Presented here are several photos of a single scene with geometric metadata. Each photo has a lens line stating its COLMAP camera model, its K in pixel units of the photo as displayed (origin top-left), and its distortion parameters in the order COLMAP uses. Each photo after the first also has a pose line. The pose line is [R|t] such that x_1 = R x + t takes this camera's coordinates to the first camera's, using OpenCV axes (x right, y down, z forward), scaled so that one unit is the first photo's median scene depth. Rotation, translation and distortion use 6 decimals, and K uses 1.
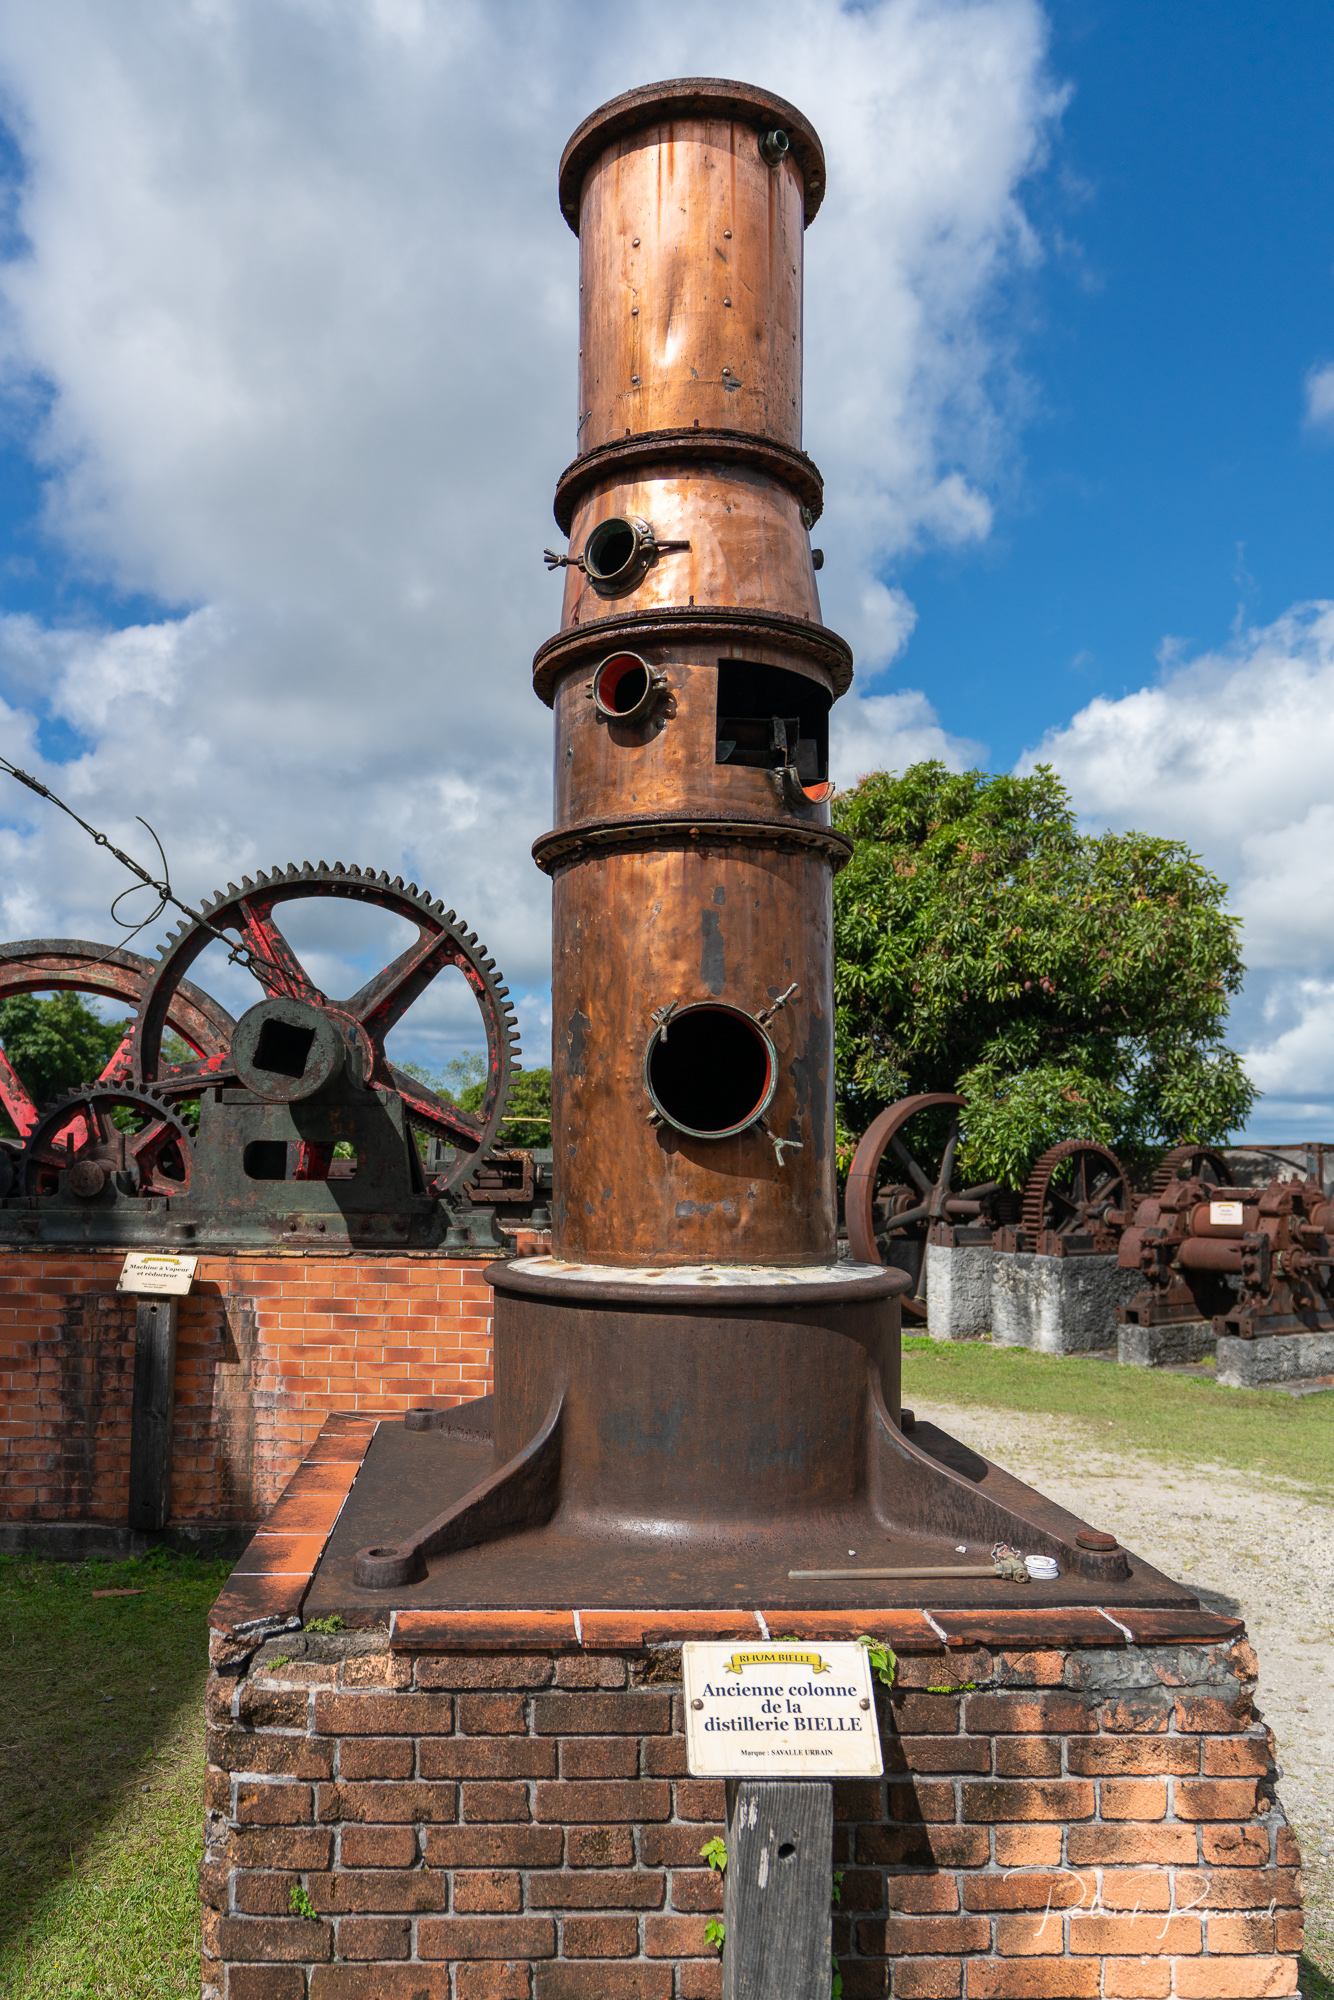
lens RADIAL K [[1345.3, 0, 588.4], [0, 1345.3, 1084.8], [0, 0, 1]] dist [0.004813, 0.001586]
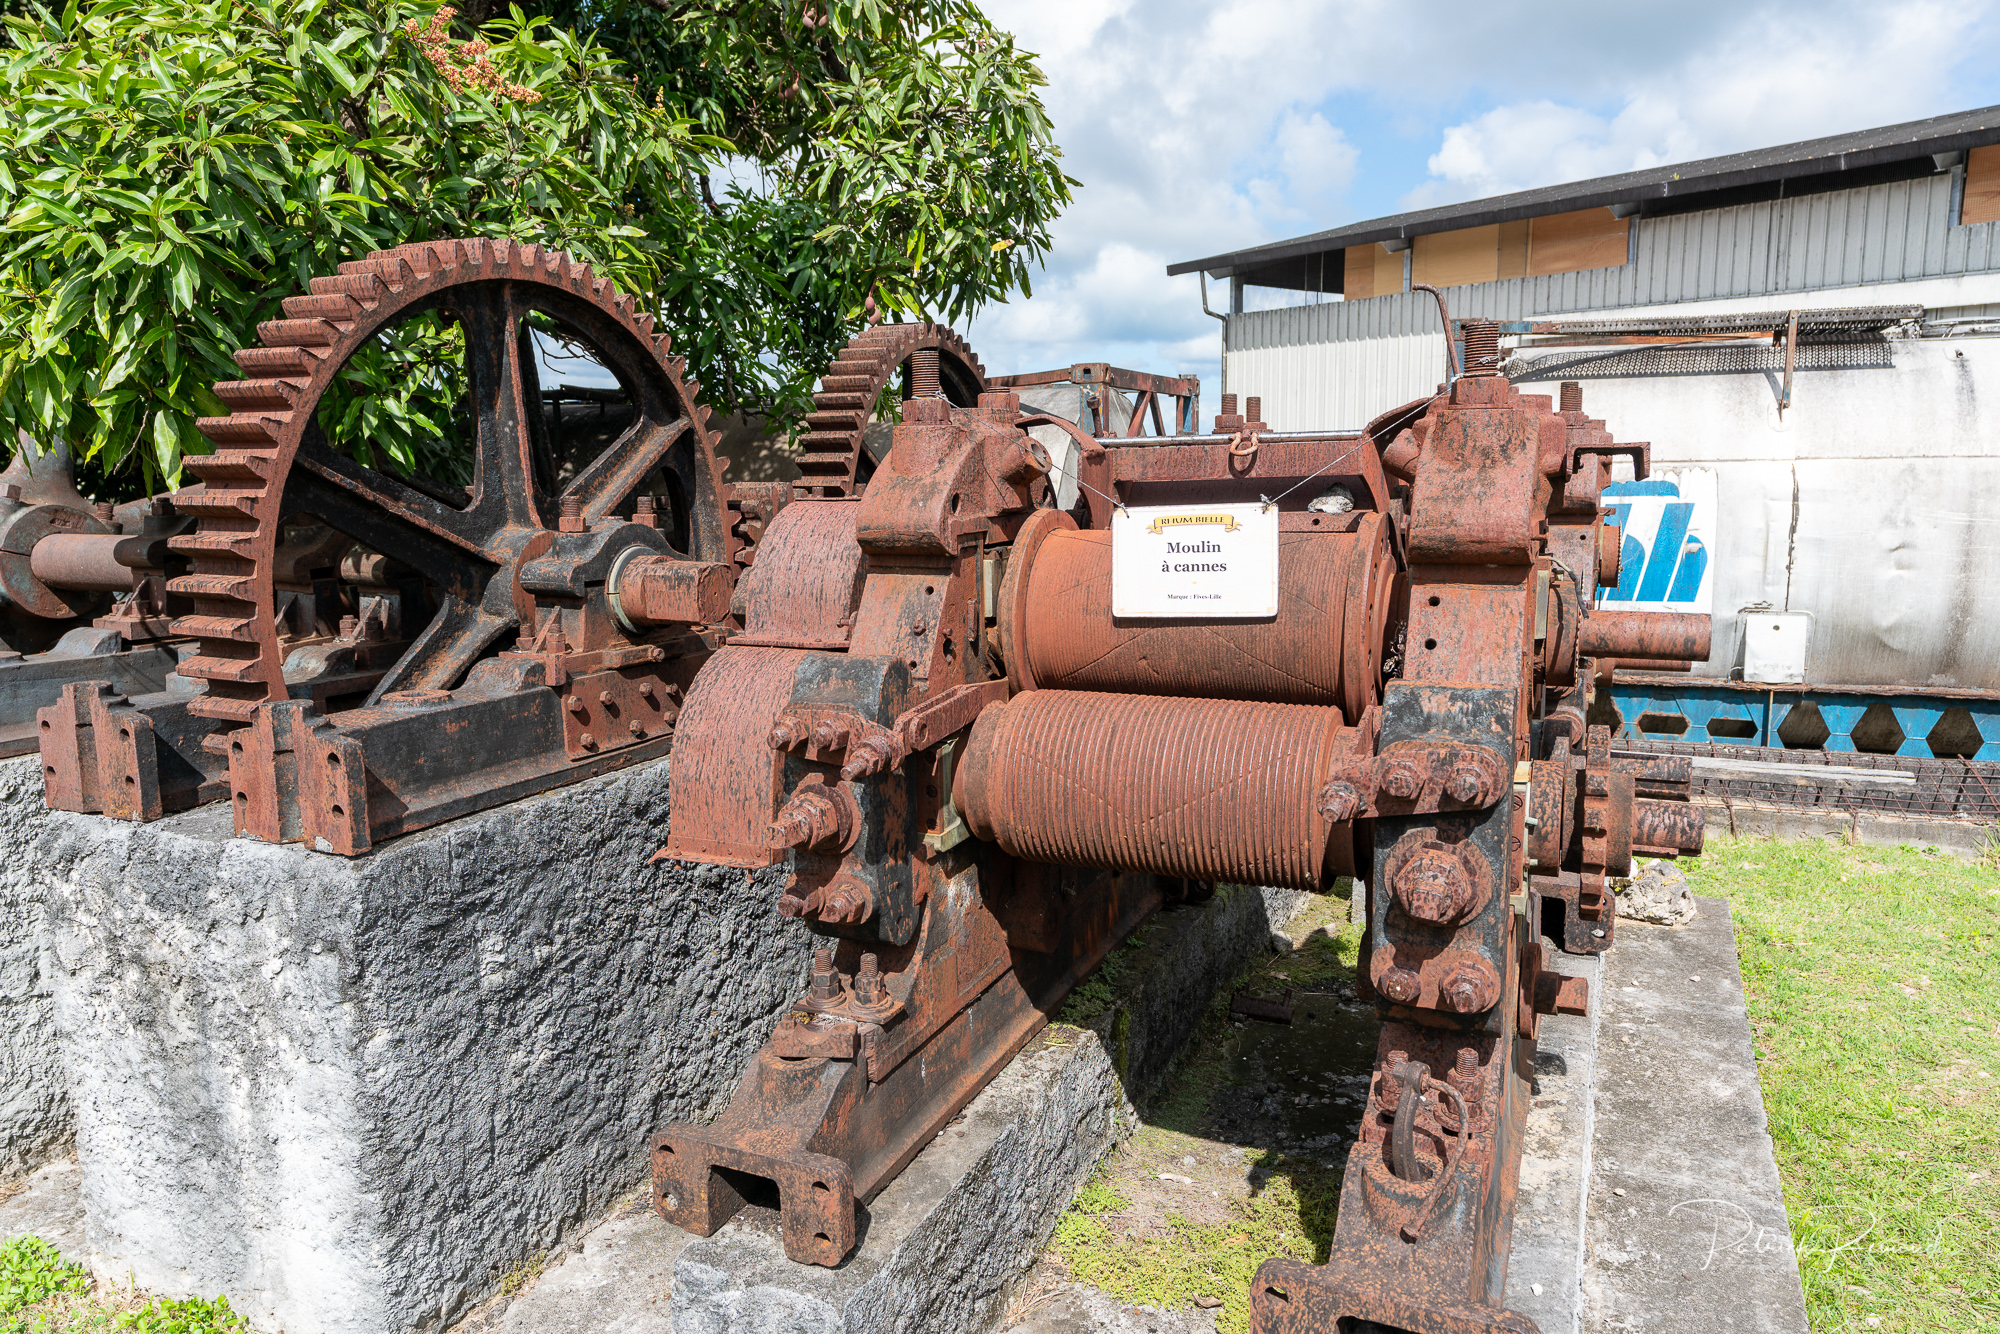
lens RADIAL K [[1345.3, 0, 1000.5], [0, 1345.3, 632.8], [0, 0, 1]] dist [0.004813, 0.001586]
pose [[0.839487, -0.093807, 0.535221, 0.757200], [-0.005453, 0.983482, 0.180926, 0.153779], [-0.543352, -0.154804, 0.825109, 1.864018]]
